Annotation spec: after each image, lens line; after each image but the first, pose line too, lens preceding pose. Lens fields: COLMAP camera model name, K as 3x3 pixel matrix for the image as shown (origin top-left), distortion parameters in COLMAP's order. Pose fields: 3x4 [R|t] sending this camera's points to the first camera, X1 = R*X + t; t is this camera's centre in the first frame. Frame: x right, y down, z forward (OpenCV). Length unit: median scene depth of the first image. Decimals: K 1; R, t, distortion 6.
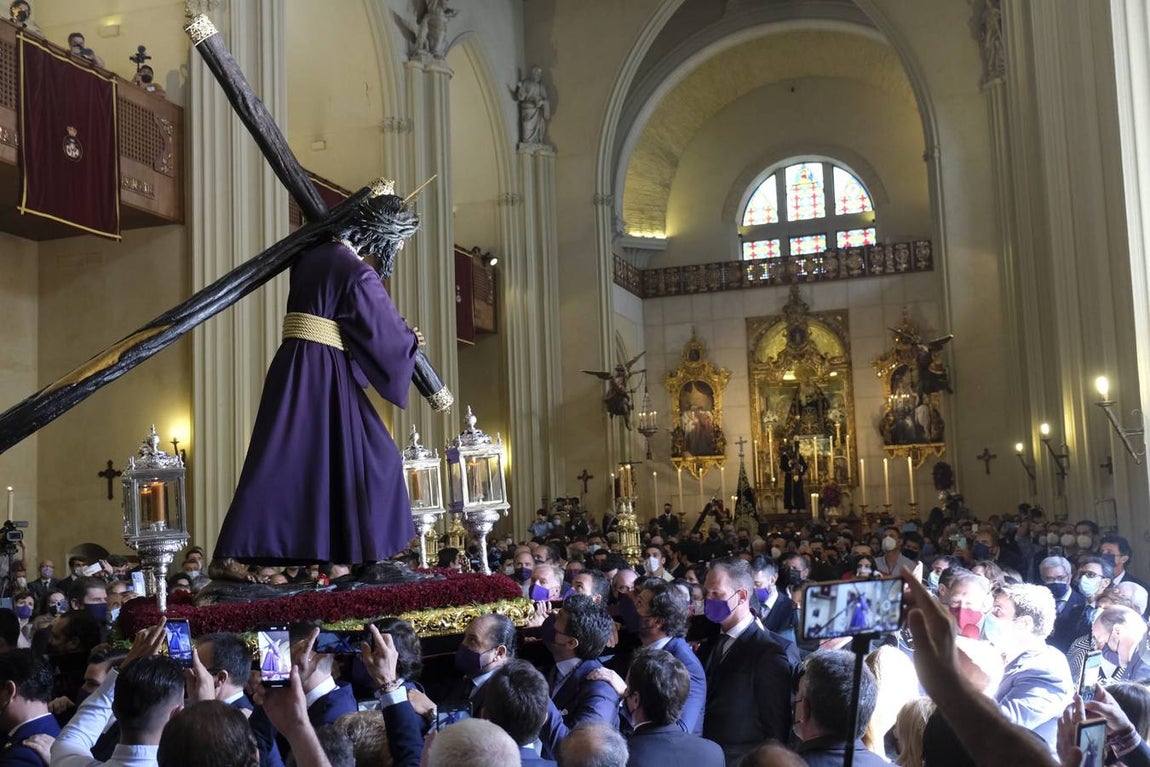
lens RADIAL K [[1272.7, 0, 566.0], [0, 1272.7, 417.2], [0, 0, 1]] dist [-0.001028, 0.032515]
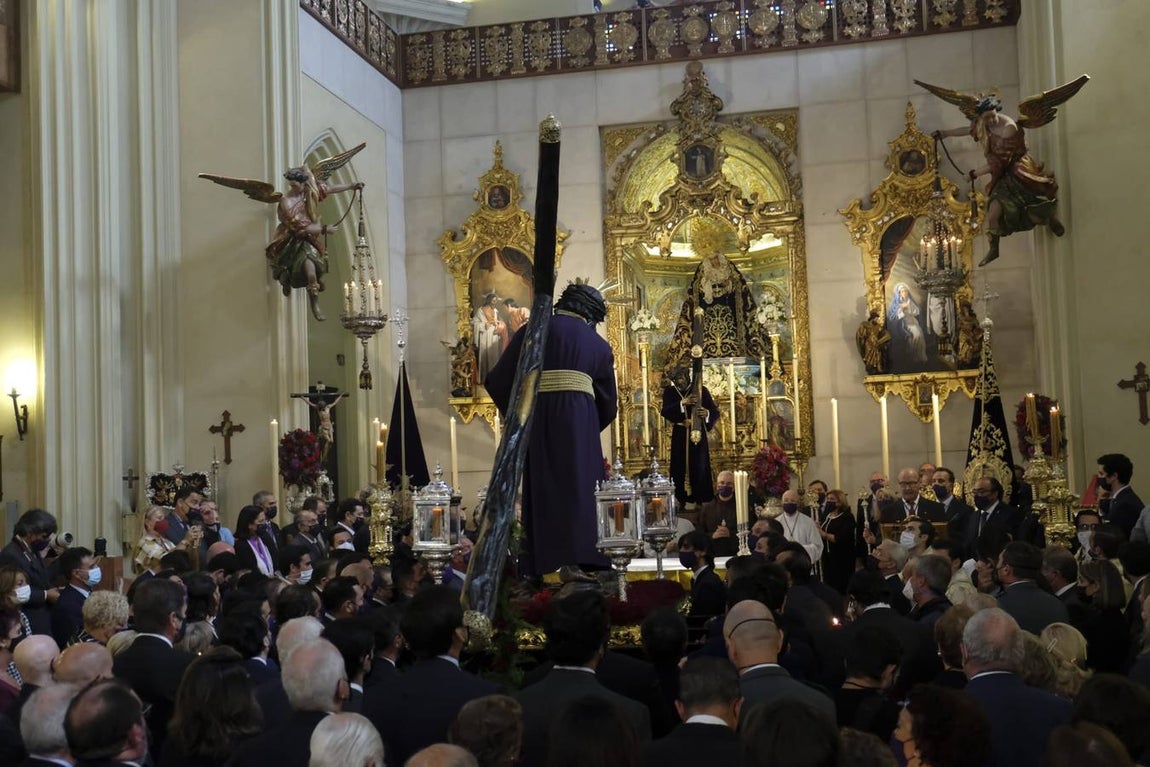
lens RADIAL K [[1321.9, 0, 598.3], [0, 1321.9, 420.6], [0, 0, 1]] dist [-0.010906, 0.022152]
pose [[0.993060, 0.010151, 0.117171, 0.081167], [-0.012547, 0.999727, 0.019731, 0.030471], [-0.116939, -0.021065, 0.992916, 0.479561]]
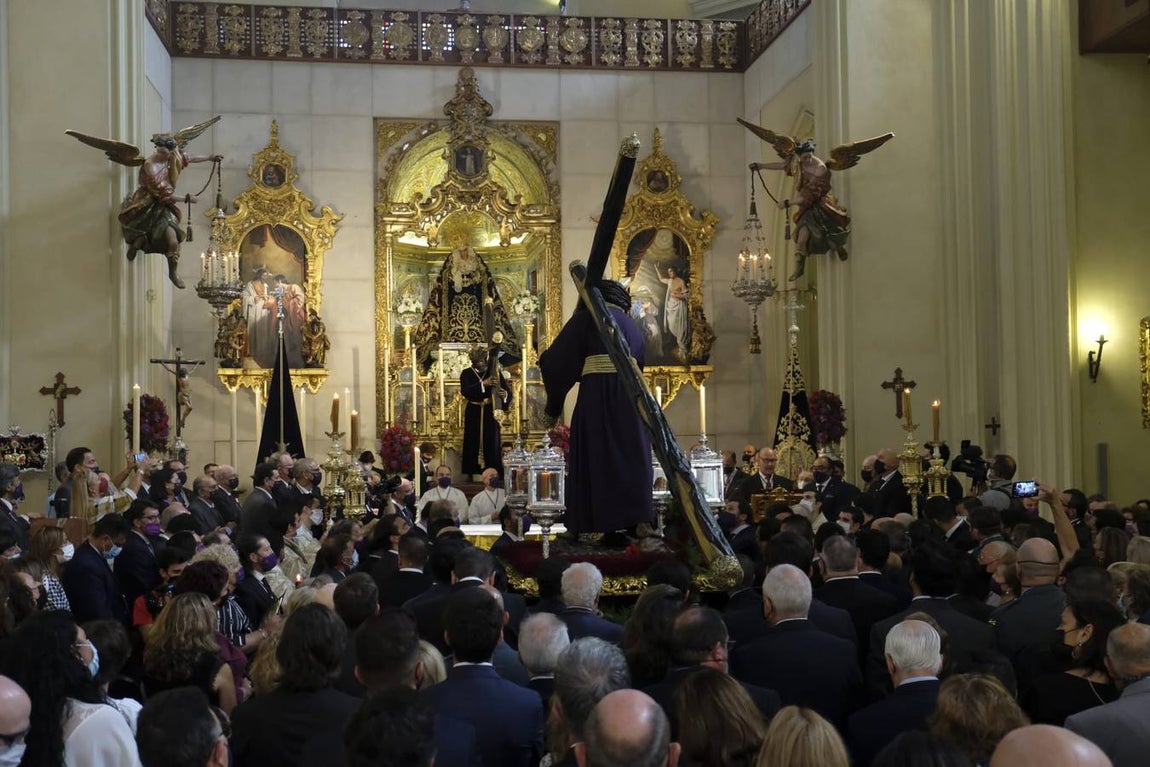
lens RADIAL K [[1272.7, 0, 566.0], [0, 1272.7, 417.2], [0, 0, 1]] dist [-0.001028, 0.032515]
pose [[0.894935, 0.041415, 0.444271, -0.020860], [-0.056143, 0.998222, 0.020039, 0.034172], [-0.442651, -0.042876, 0.895668, 0.484897]]
